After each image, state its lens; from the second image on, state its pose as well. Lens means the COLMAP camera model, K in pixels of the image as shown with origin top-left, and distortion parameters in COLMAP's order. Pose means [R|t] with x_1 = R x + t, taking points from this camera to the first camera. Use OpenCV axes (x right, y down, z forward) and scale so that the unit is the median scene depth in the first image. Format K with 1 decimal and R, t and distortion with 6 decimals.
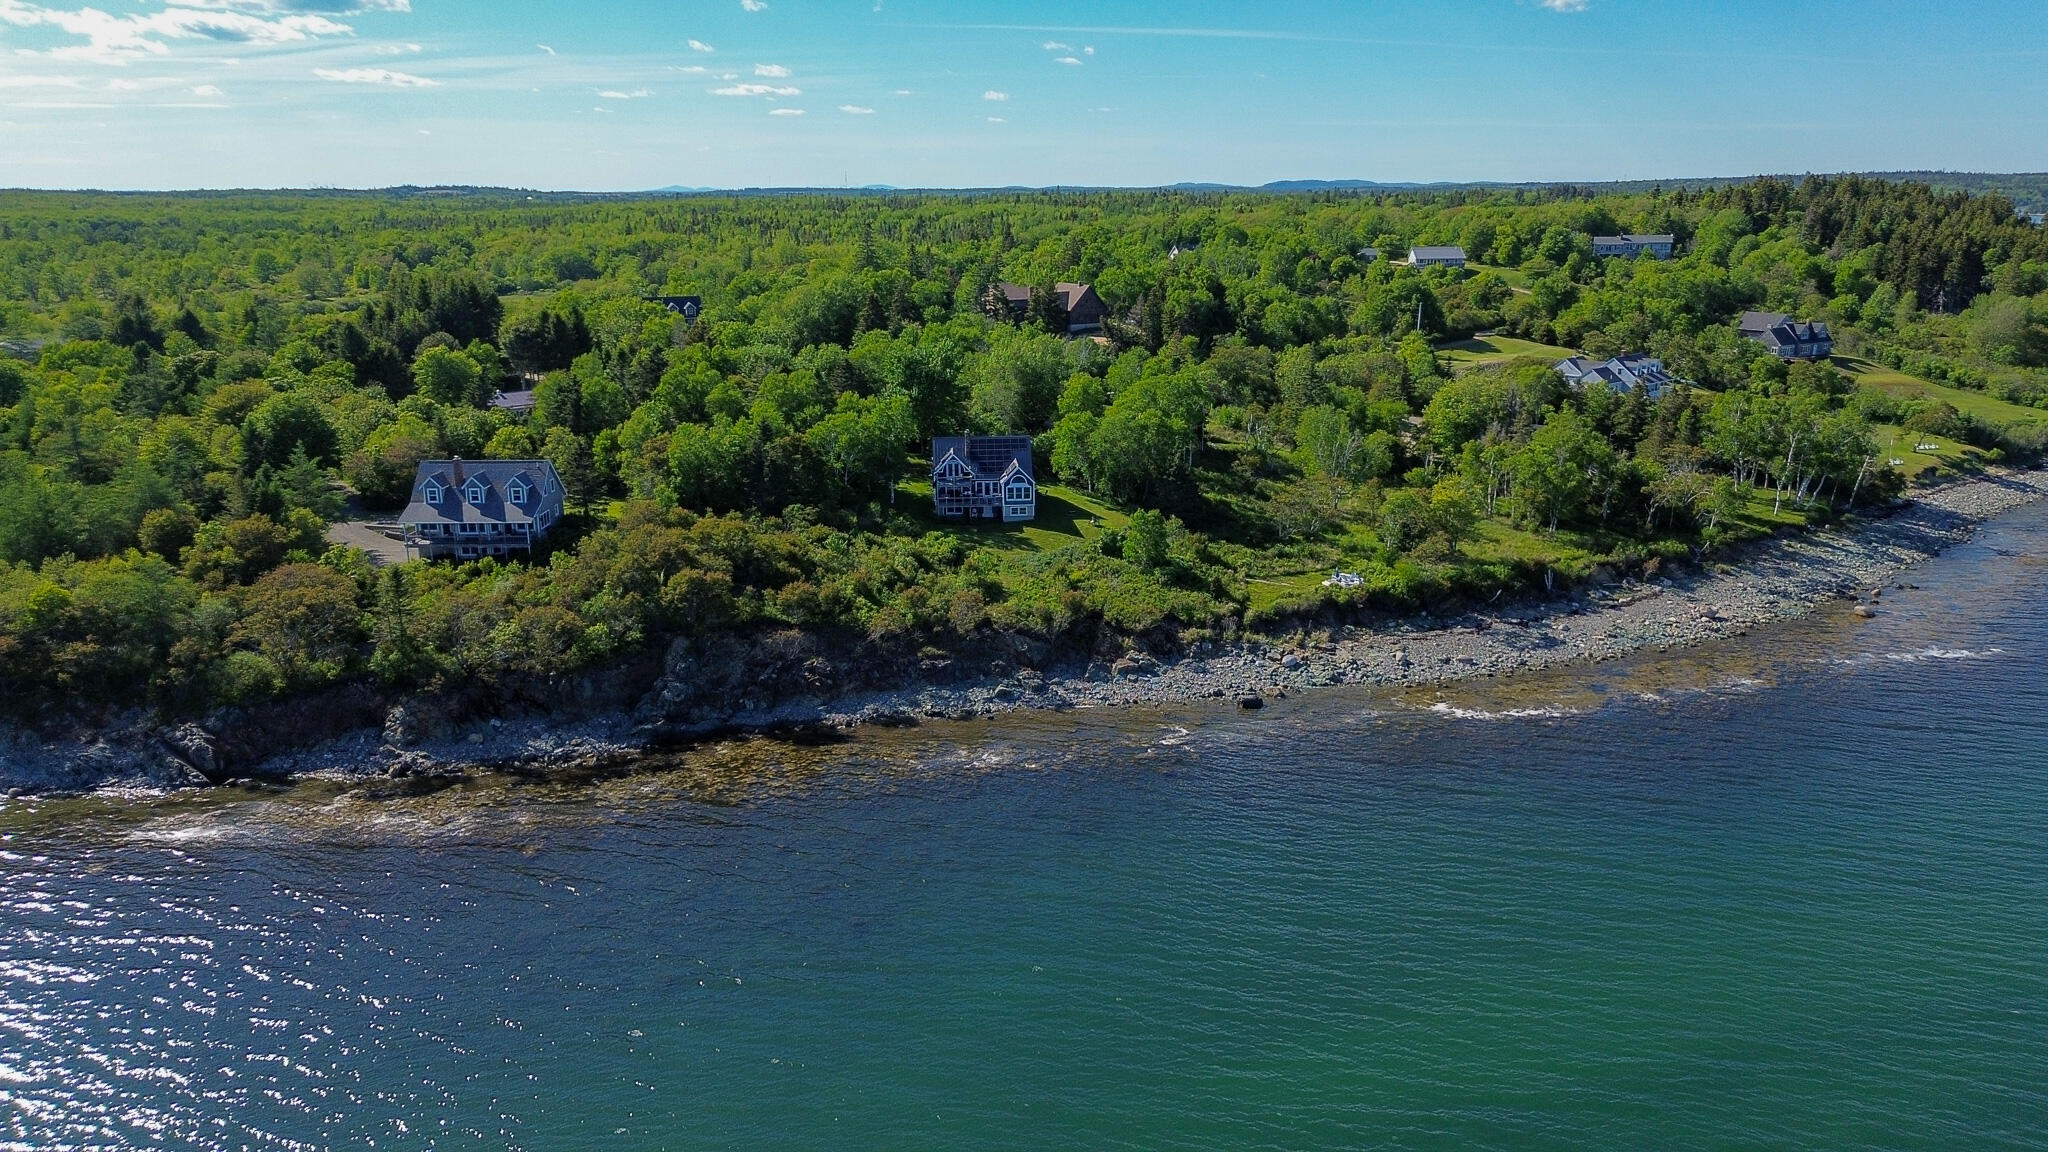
lens RADIAL K [[1438.8, 0, 1015.5], [0, 1438.8, 572.1], [0, 0, 1]] dist [0.077858, -0.082060]
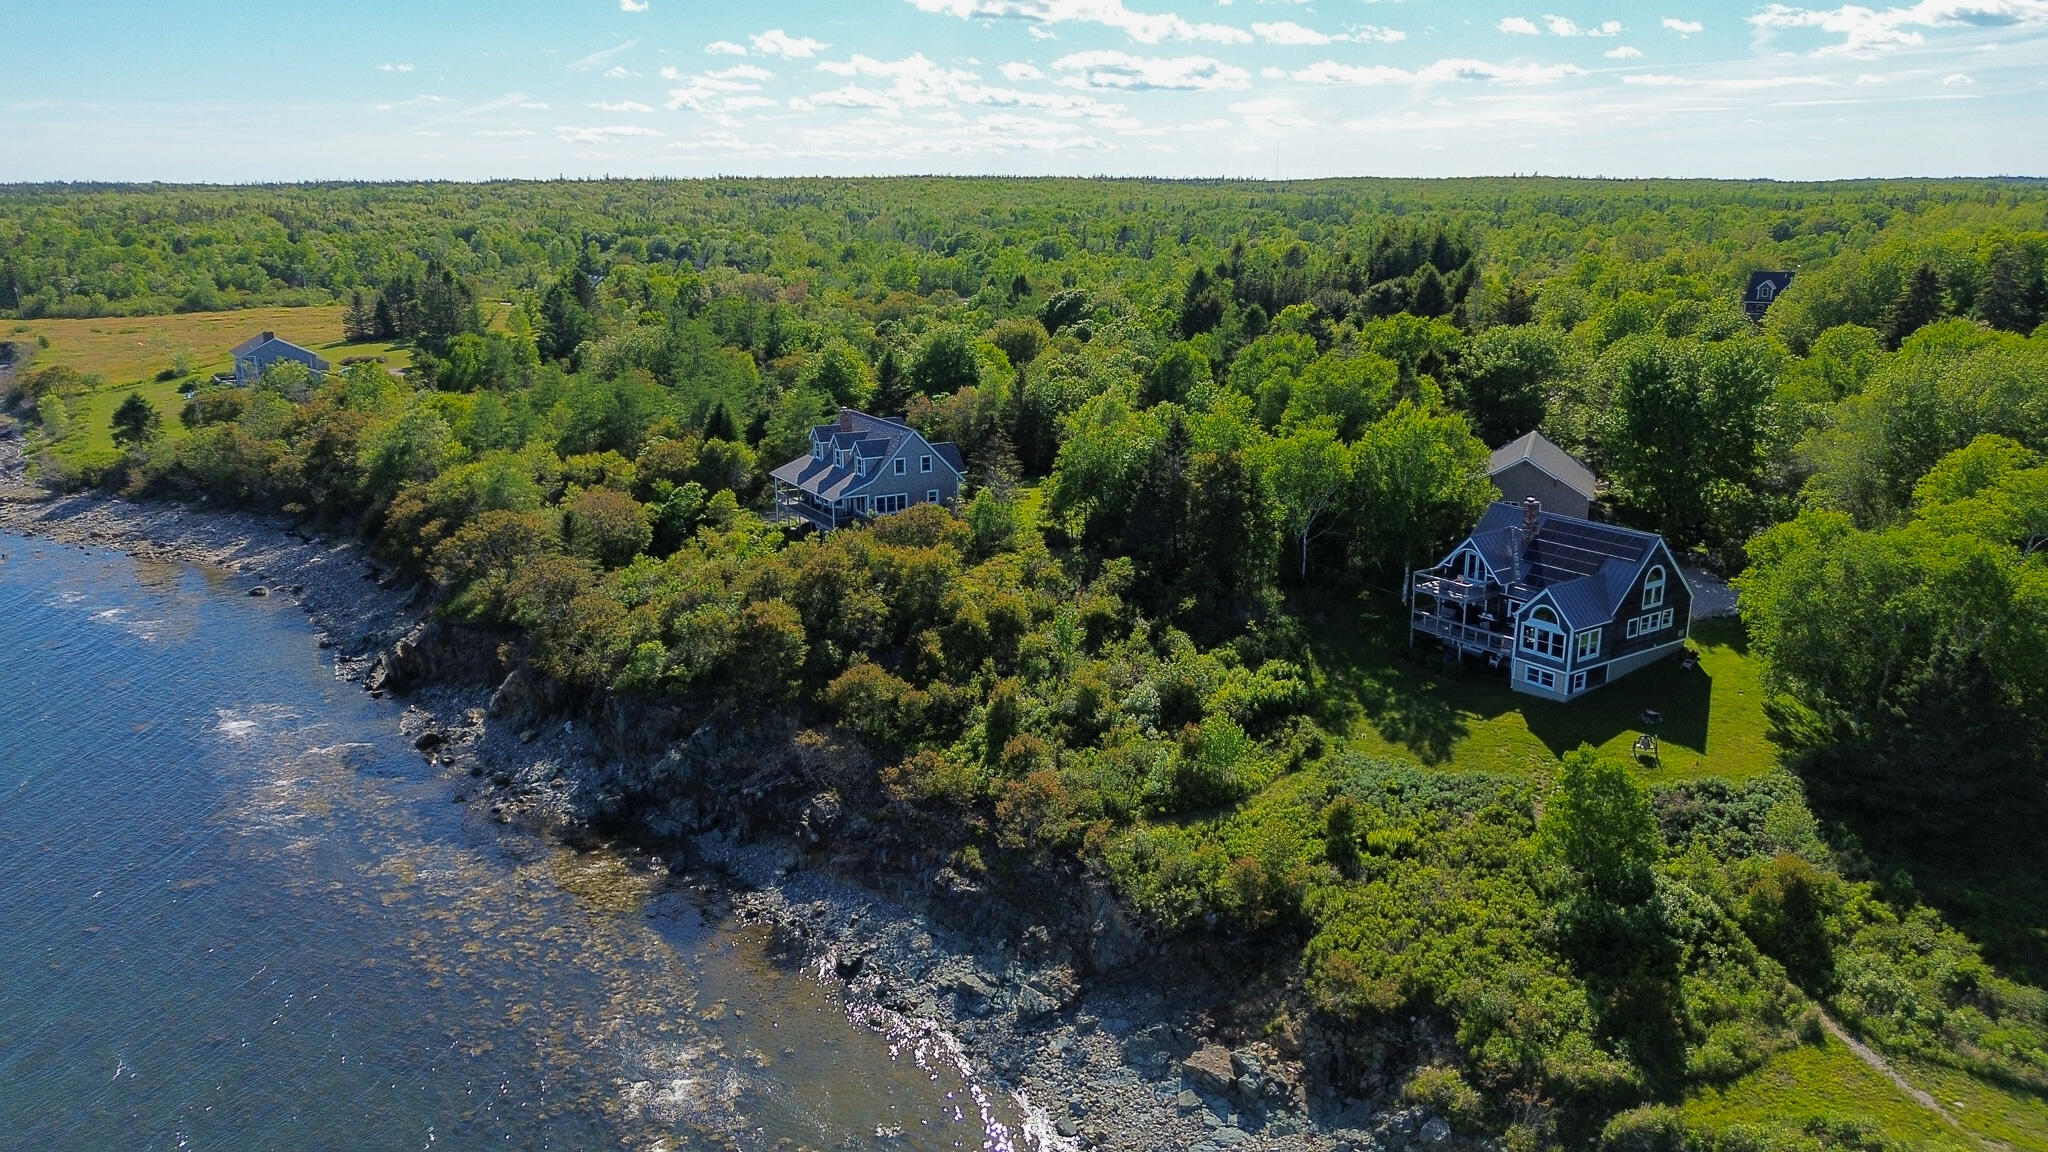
lens RADIAL K [[1438.8, 0, 1032.2], [0, 1438.8, 565.5], [0, 0, 1]] dist [0.077858, -0.082060]
pose [[0.525128, 0.221995, -0.821559, 0.309268], [-0.221967, 0.967691, 0.119604, -0.100352], [0.821566, 0.119552, 0.557437, 0.576341]]
